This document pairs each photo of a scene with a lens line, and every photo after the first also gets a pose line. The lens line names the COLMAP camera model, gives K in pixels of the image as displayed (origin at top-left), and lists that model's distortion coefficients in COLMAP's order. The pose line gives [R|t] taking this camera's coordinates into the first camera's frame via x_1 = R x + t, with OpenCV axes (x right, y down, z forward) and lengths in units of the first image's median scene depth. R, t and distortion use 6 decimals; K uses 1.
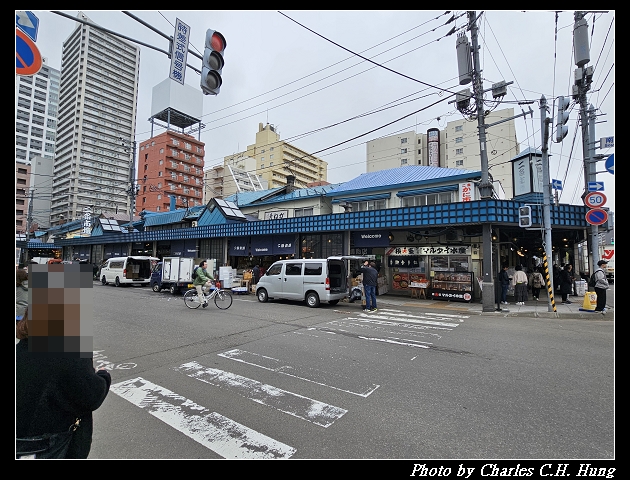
lens RADIAL K [[323.2, 0, 315.0], [0, 323.2, 240.0], [0, 0, 1]] dist [0.000885, 0.000016]
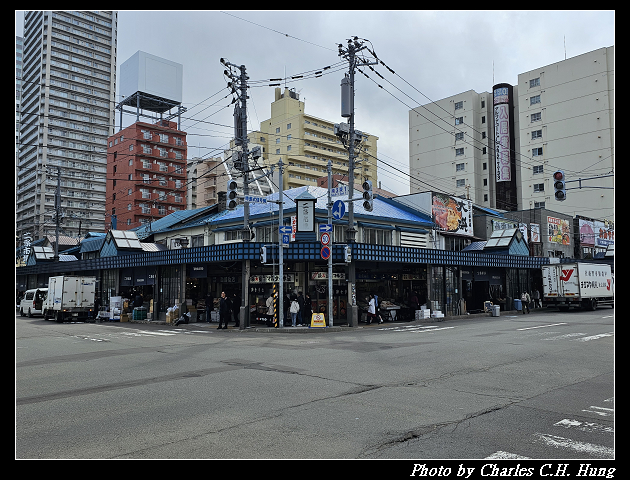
lens RADIAL K [[529.0, 0, 315.0], [0, 529.0, 240.0], [0, 0, 1]] dist [0.088062, -0.094817]
pose [[0.978763, -0.035372, -0.201922, 0.198904], [0.032155, 0.999299, -0.019193, -0.013136], [0.202460, 0.012293, 0.979213, -0.160147]]
